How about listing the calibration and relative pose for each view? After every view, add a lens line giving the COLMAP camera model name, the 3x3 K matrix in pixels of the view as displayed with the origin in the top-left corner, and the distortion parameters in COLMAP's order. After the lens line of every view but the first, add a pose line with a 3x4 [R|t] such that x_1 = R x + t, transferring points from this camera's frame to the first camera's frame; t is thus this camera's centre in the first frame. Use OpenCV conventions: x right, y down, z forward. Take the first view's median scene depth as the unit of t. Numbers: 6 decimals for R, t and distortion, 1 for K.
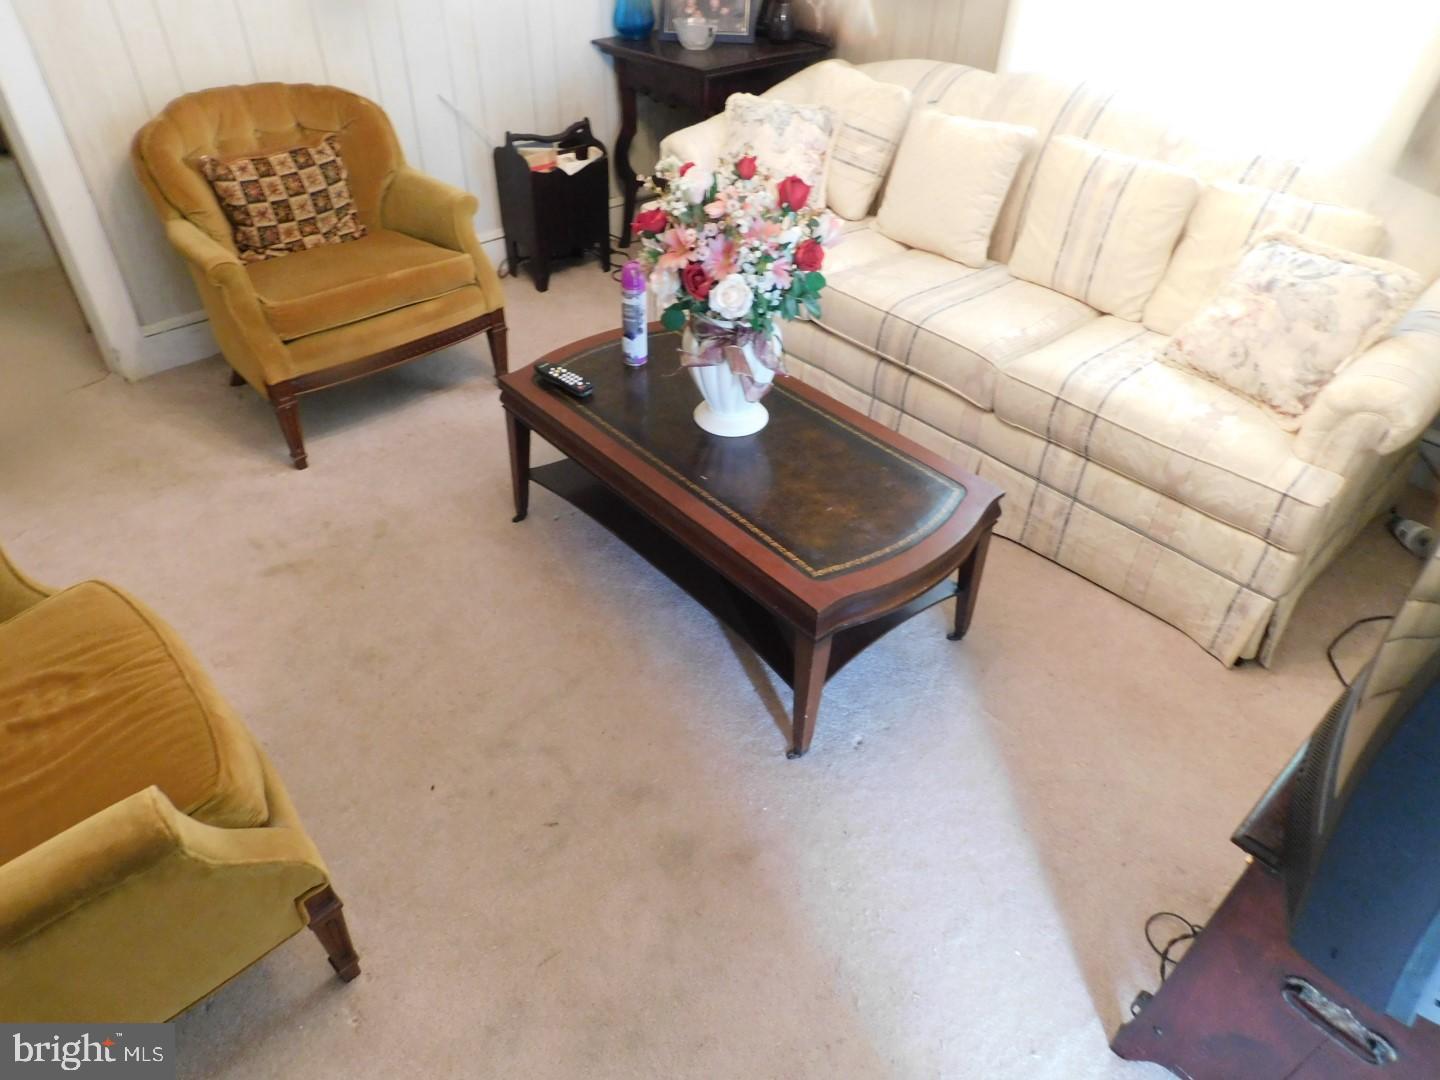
lens RADIAL K [[953.2, 0, 716.4], [0, 953.2, 534.1], [0, 0, 1]] dist [-0.075008, 0.062531]
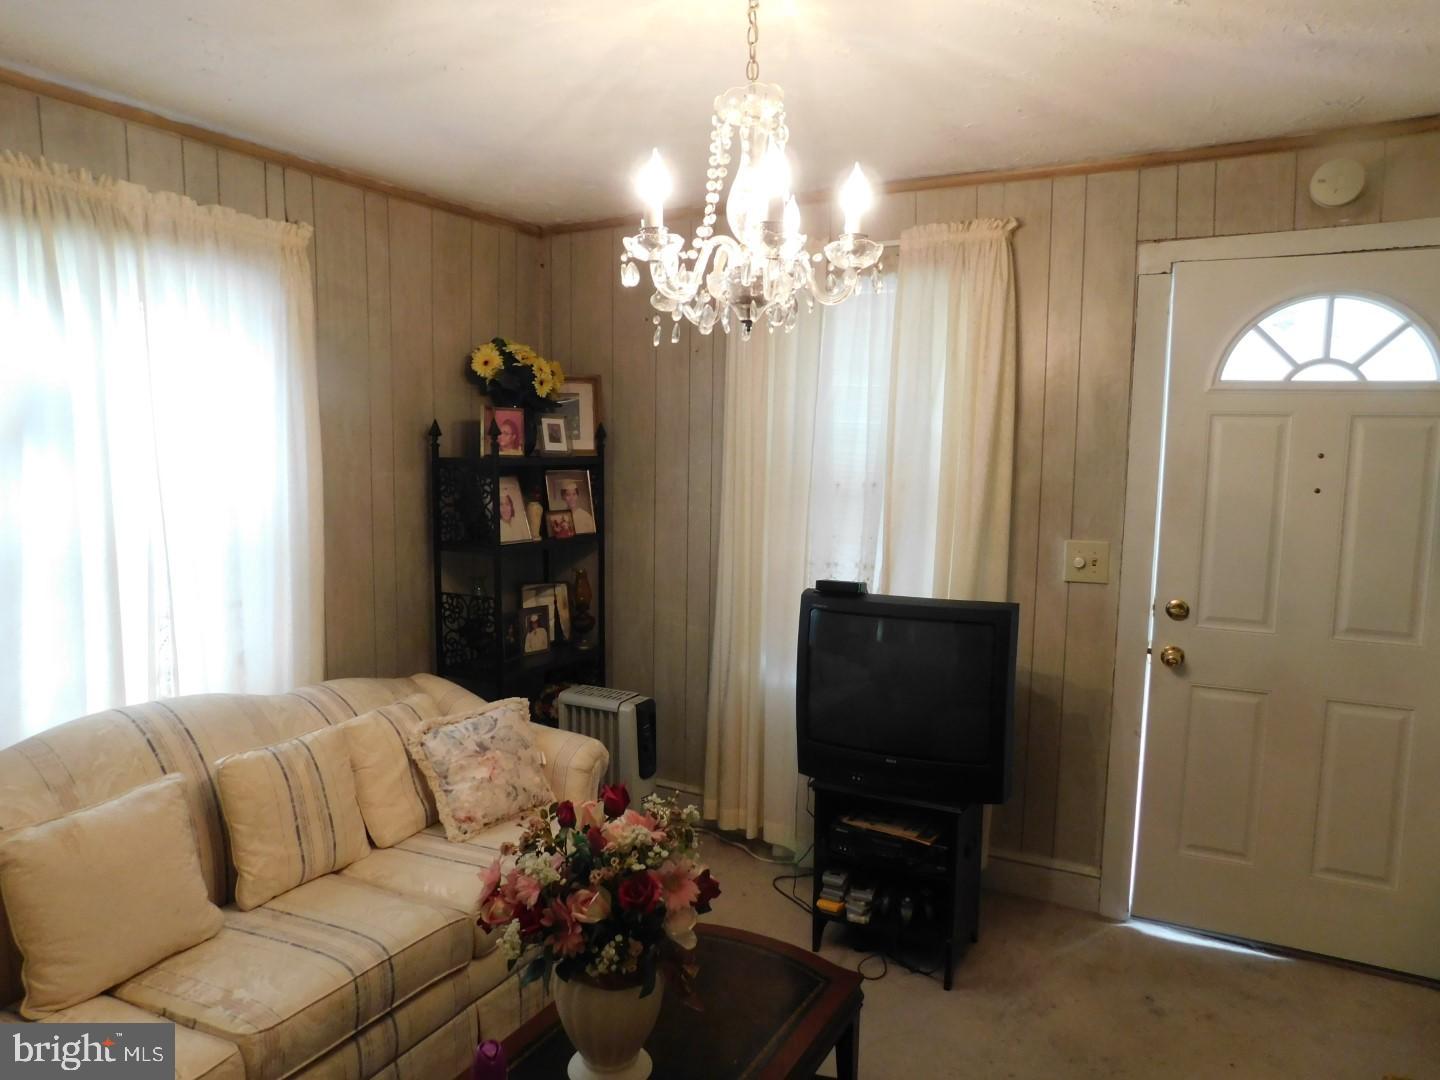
lens RADIAL K [[953.2, 0, 716.4], [0, 953.2, 534.1], [0, 0, 1]] dist [-0.075008, 0.062531]
pose [[-0.329185, -0.118572, 0.936791, -0.656309], [0.572567, 0.763829, 0.297878, -0.596569], [-0.750869, 0.634433, -0.183551, 0.652973]]
